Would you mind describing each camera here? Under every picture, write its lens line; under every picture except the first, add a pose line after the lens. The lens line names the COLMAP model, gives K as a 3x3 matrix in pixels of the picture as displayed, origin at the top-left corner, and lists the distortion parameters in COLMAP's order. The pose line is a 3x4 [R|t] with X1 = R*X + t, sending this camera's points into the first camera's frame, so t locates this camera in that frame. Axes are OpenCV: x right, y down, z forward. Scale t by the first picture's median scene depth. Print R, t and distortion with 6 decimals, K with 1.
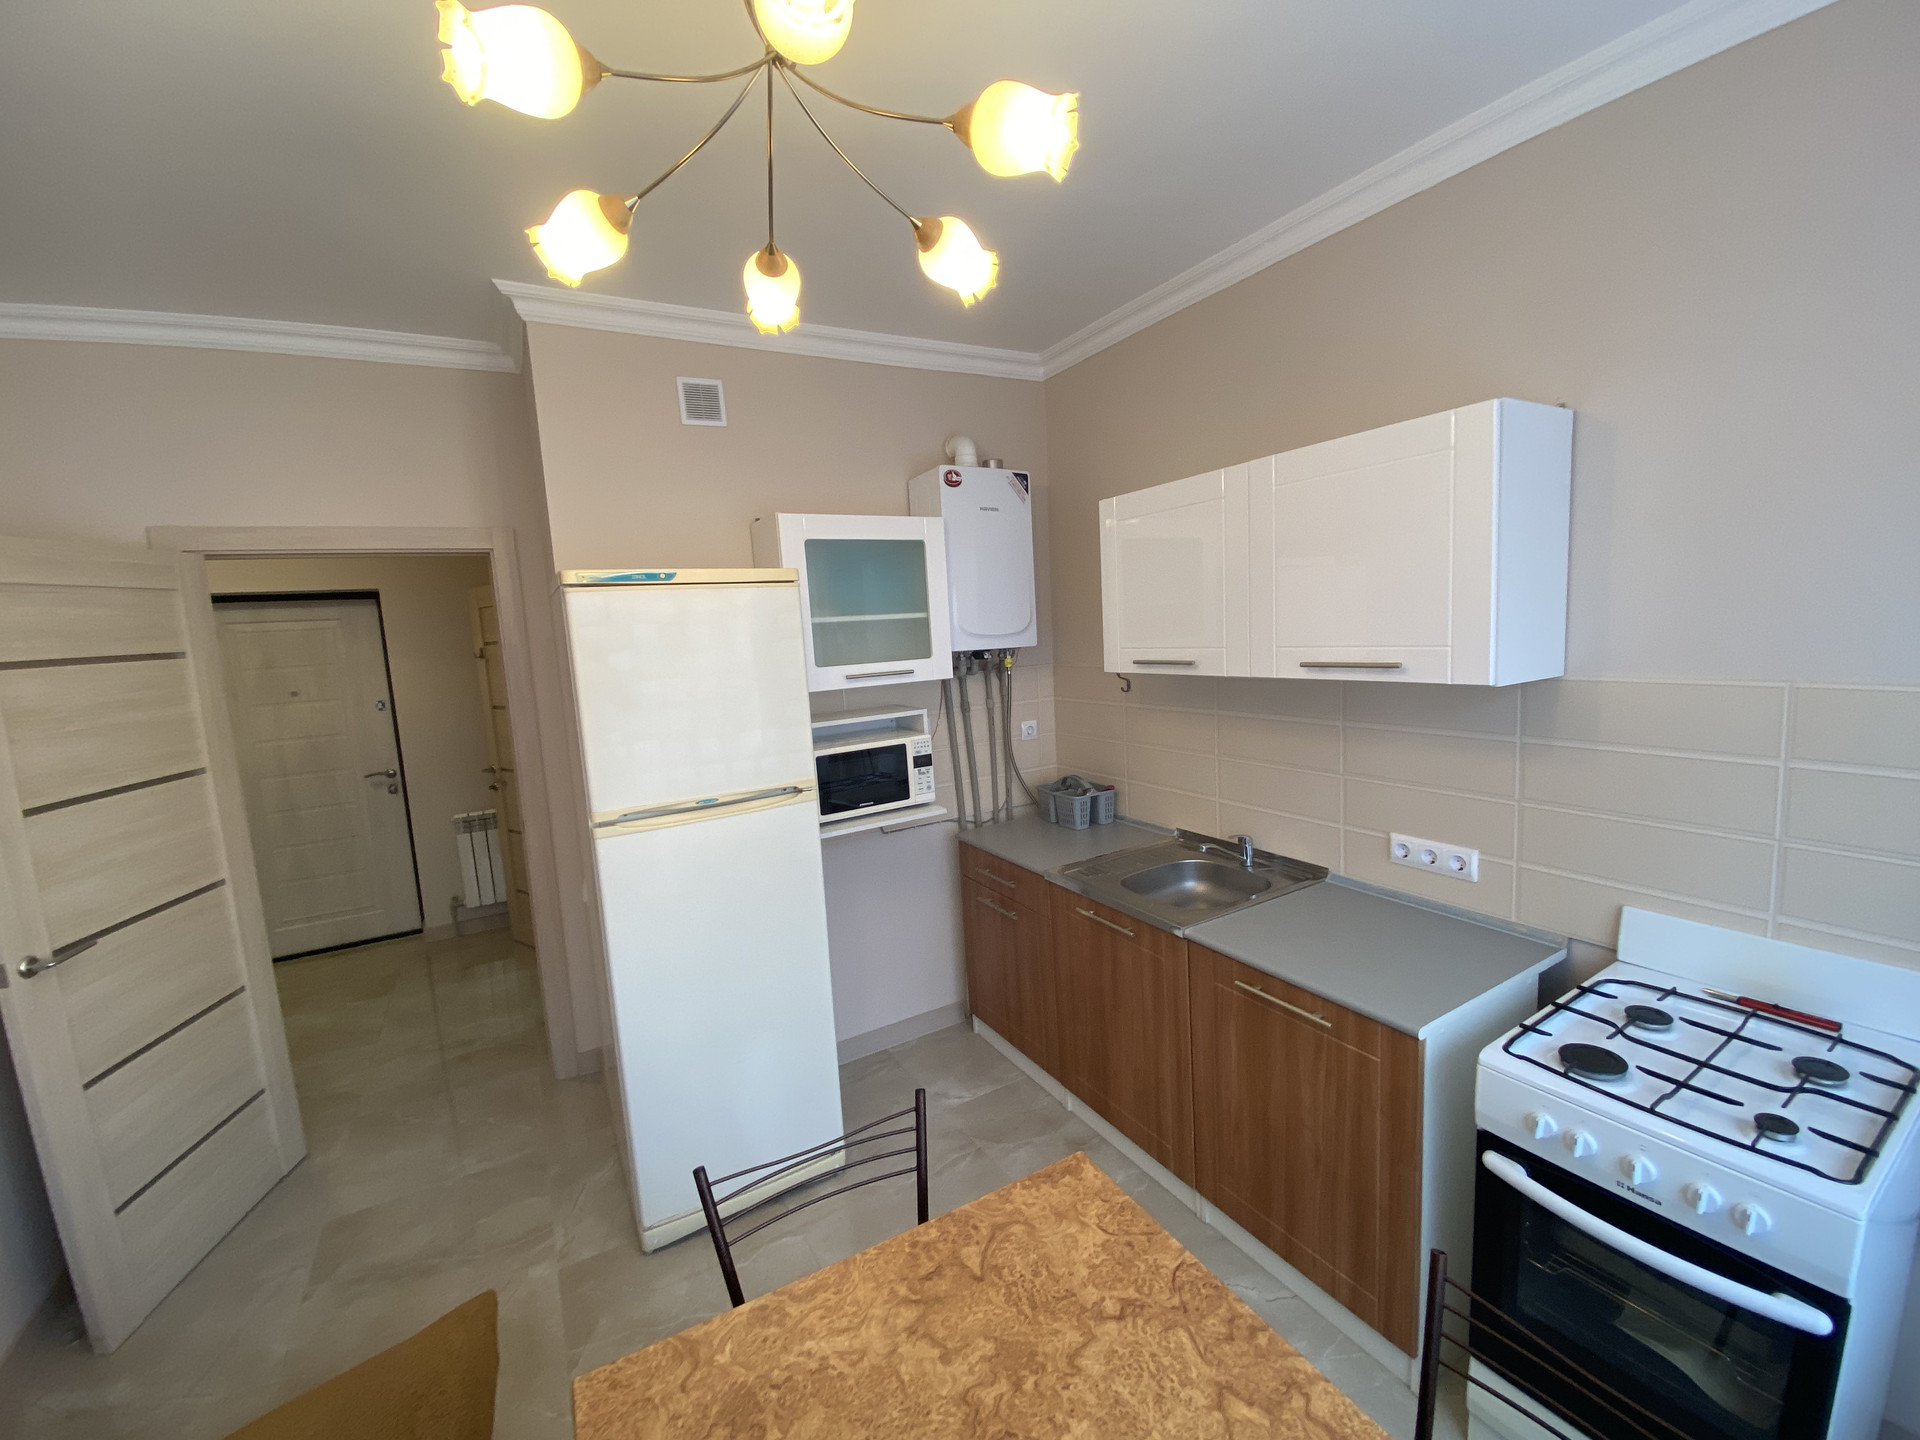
lens RADIAL K [[769.0, 0, 960.0], [0, 769.0, 720.0], [0, 0, 1]] dist [0.022957, -0.016153]
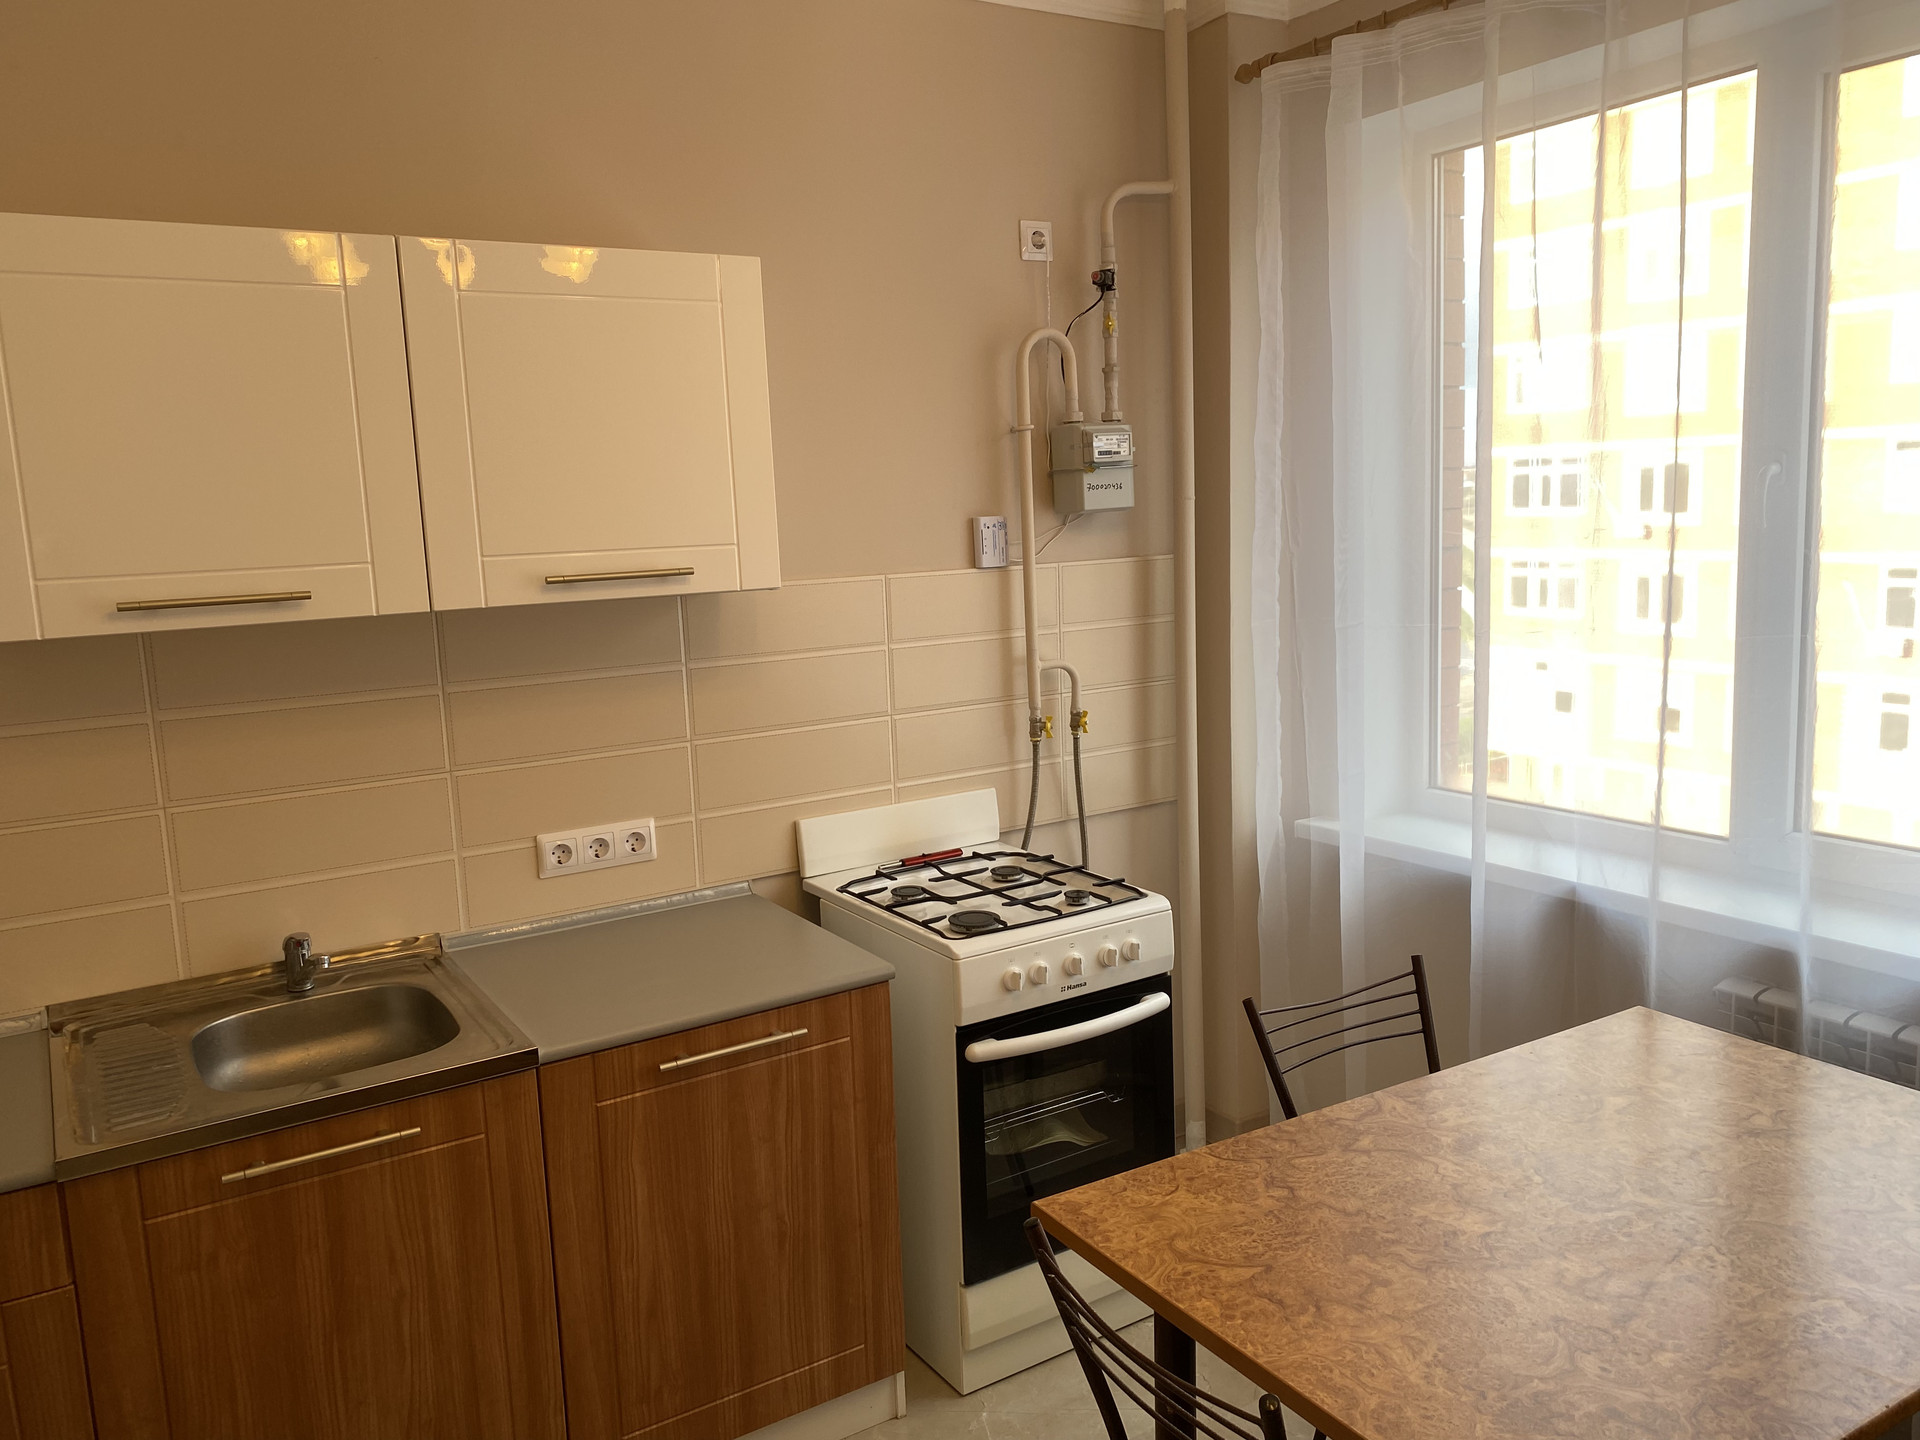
lens RADIAL K [[1473.4, 0, 960.0], [0, 1473.4, 720.0], [0, 0, 1]] dist [0.036764, 0.000838]
pose [[-0.032856, -0.090430, 0.995361, -0.898696], [0.161461, 0.982337, 0.094577, -0.020454], [-0.986332, 0.163819, -0.017675, 0.778123]]
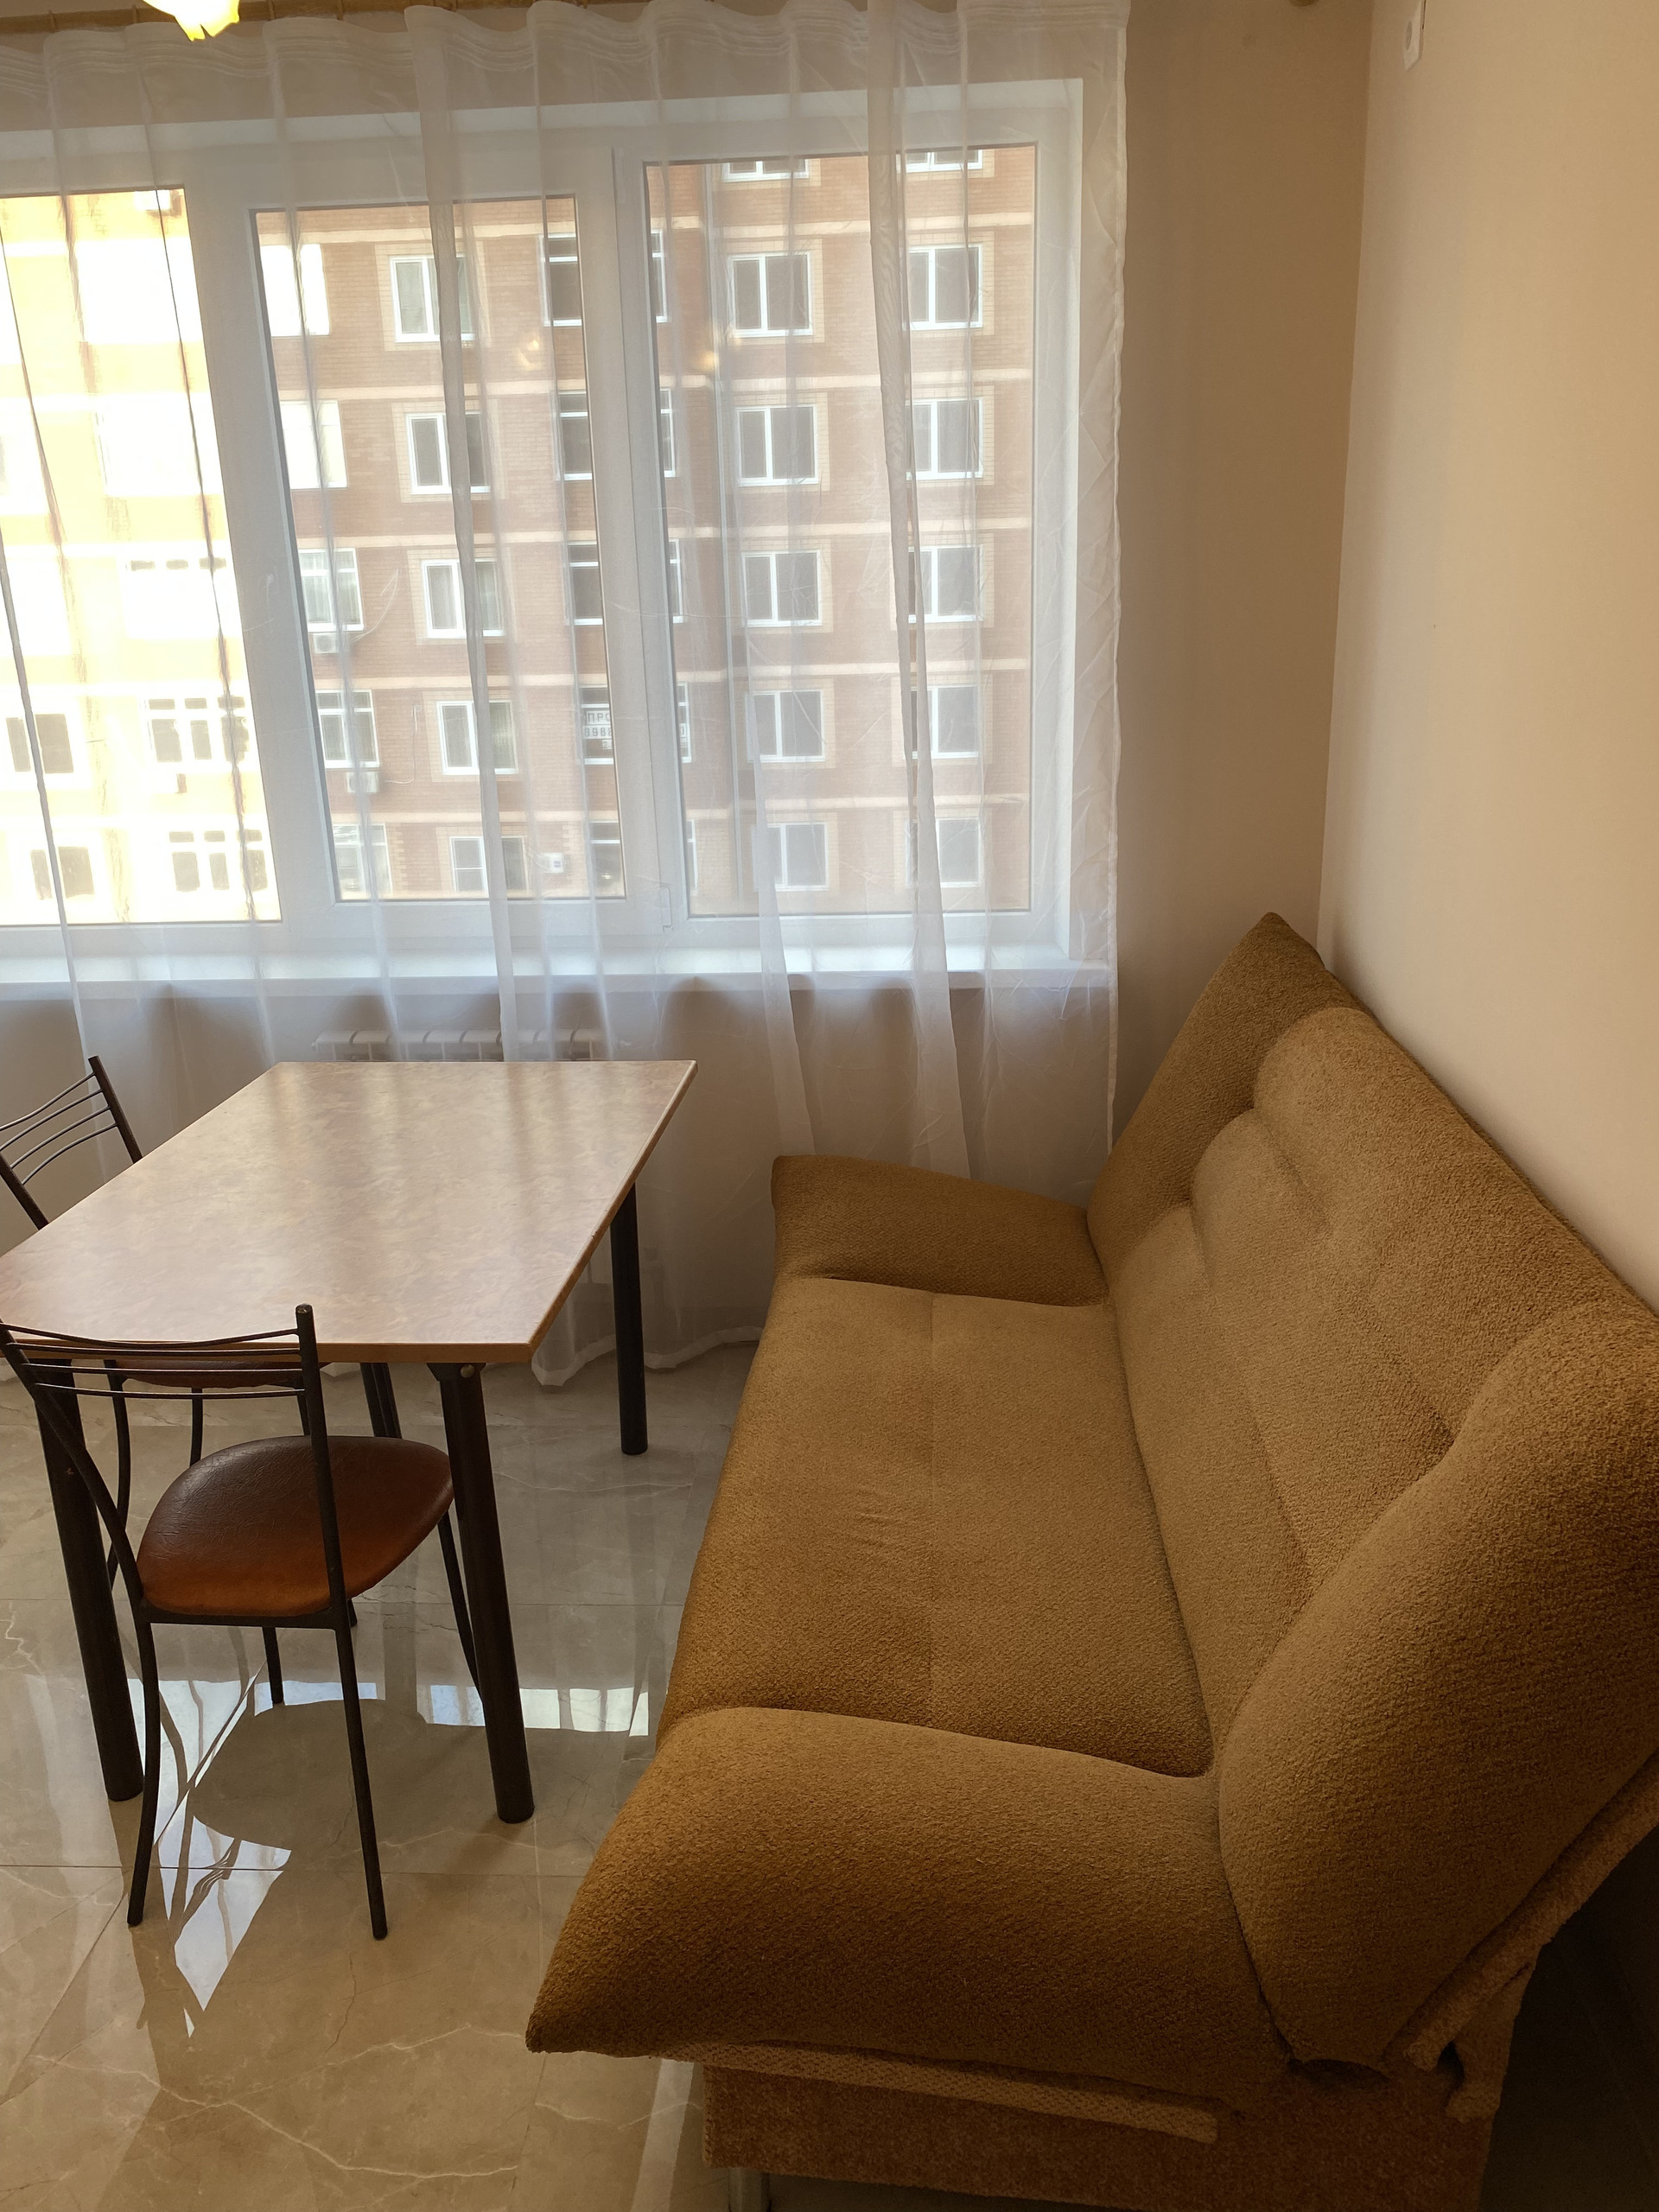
lens RADIAL K [[1697.4, 0, 829.5], [0, 1697.4, 1106.0], [0, 0, 1]] dist [0.036764, 0.000838]
pose [[-0.822848, -0.098738, 0.559618, -1.011166], [0.136102, 0.921884, 0.362777, -0.048176], [-0.551723, 0.374675, -0.745131, 1.082578]]
